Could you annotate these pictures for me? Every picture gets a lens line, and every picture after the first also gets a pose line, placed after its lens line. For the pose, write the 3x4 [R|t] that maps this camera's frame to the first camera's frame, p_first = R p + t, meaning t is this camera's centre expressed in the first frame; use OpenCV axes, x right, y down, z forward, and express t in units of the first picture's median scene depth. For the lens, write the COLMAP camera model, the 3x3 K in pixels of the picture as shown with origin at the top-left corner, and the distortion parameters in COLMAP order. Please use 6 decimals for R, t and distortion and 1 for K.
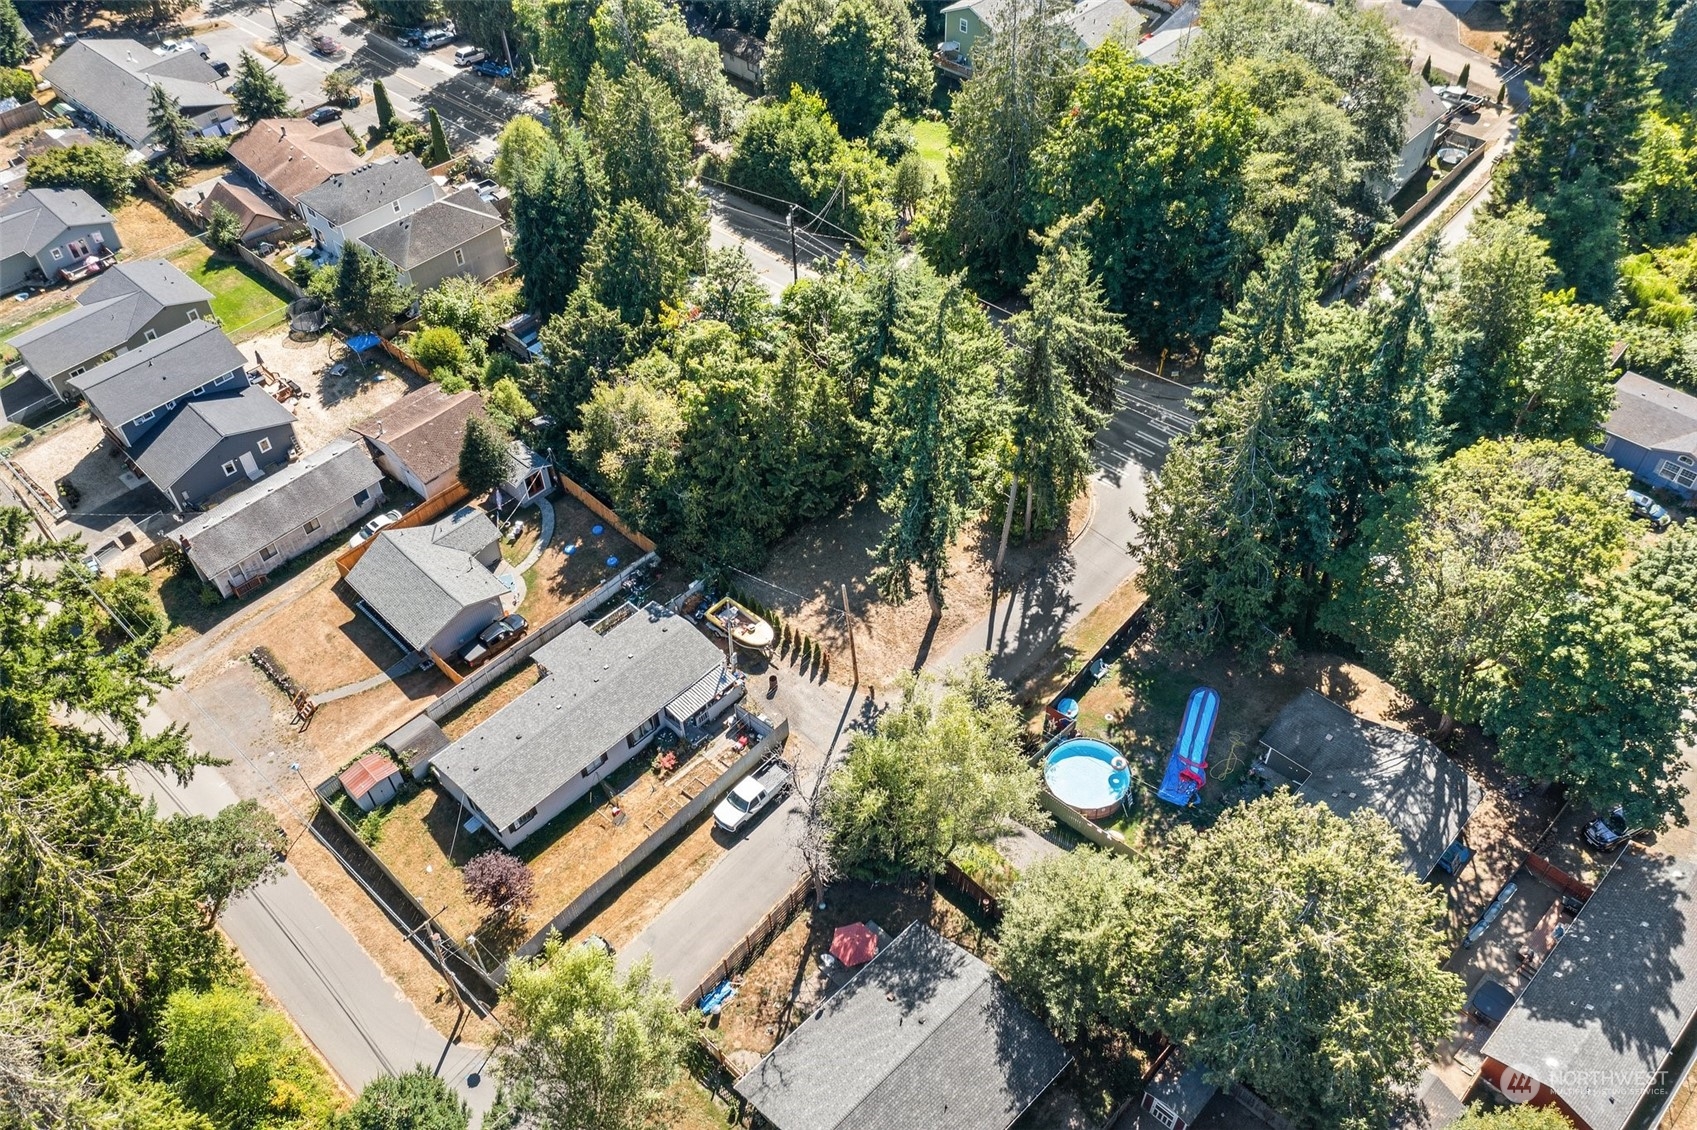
lens RADIAL K [[1356.5, 0, 848.5], [0, 1356.5, 565.0], [0, 0, 1]] dist [-0.008015, -0.007318]
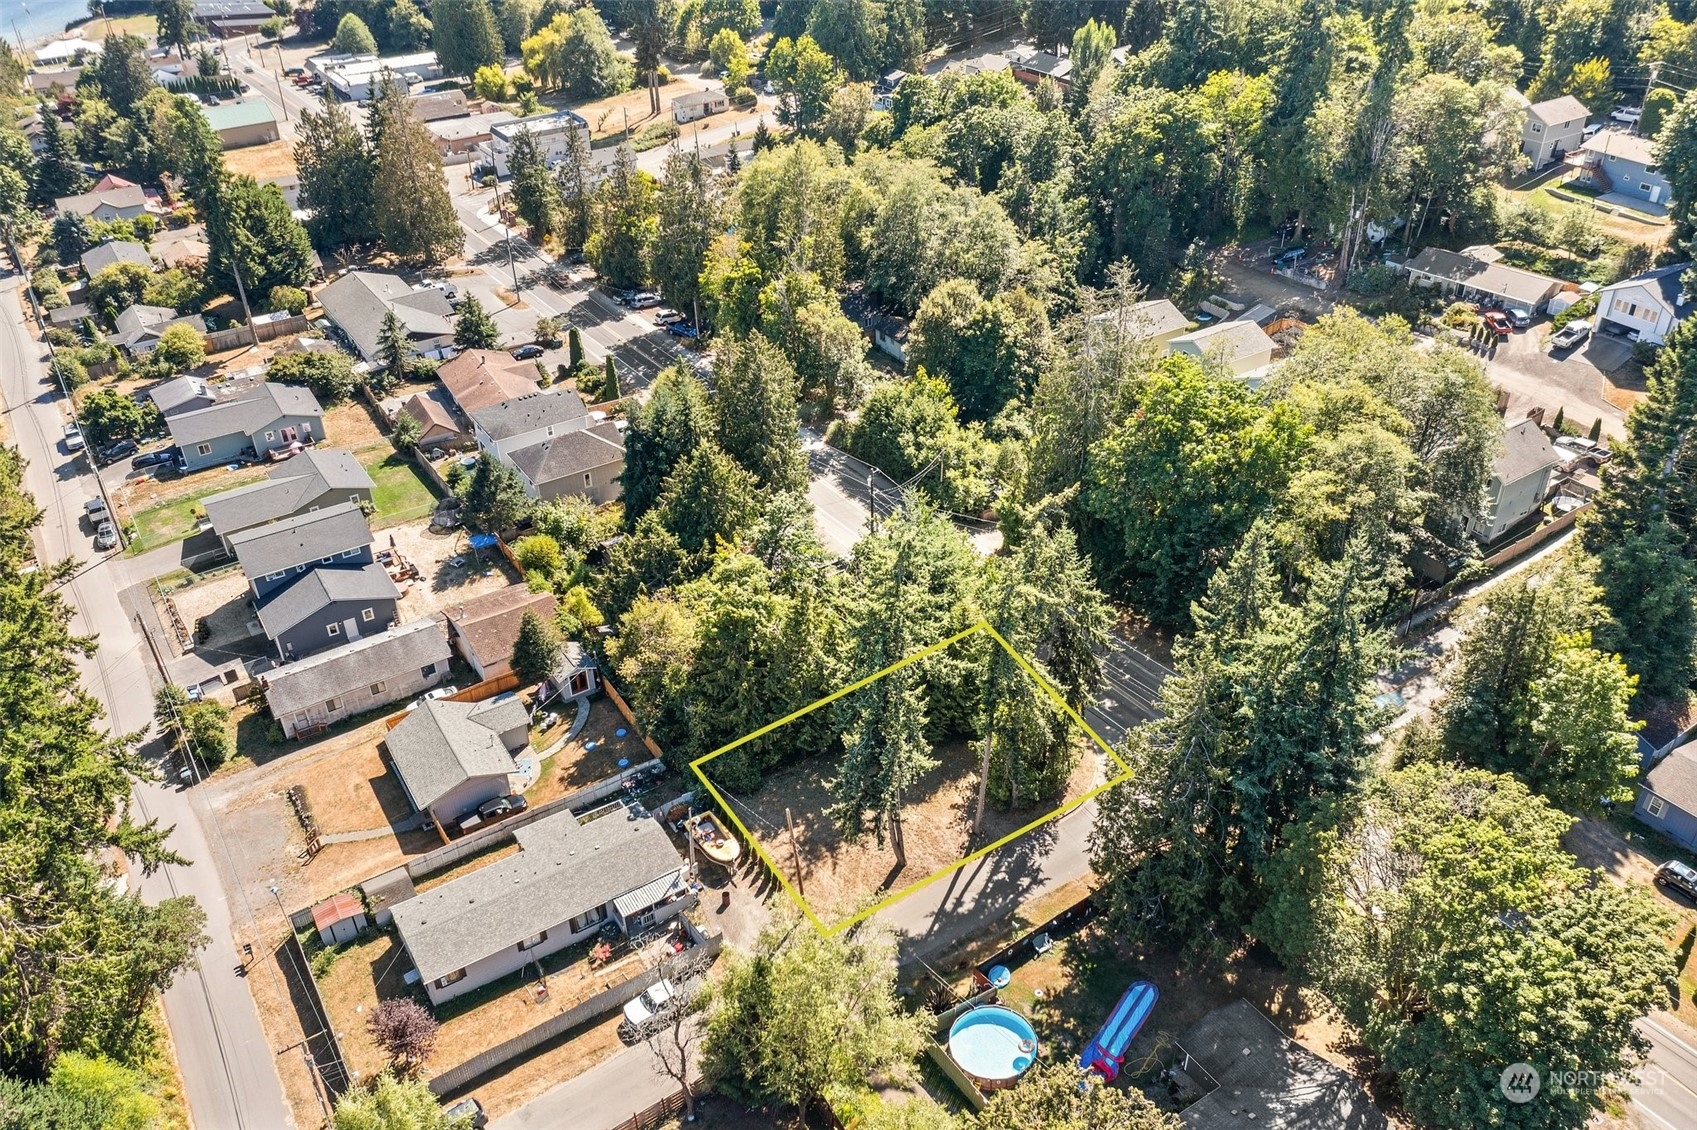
lens RADIAL K [[1362.4, 0, 848.5], [0, 1362.4, 565.0], [0, 0, 1]] dist [-0.017740, -0.003511]
pose [[0.971999, 0.131077, -0.195031, 0.181206], [-0.168395, 0.967419, -0.189062, 0.019003], [0.163895, 0.216610, 0.962402, -0.031527]]
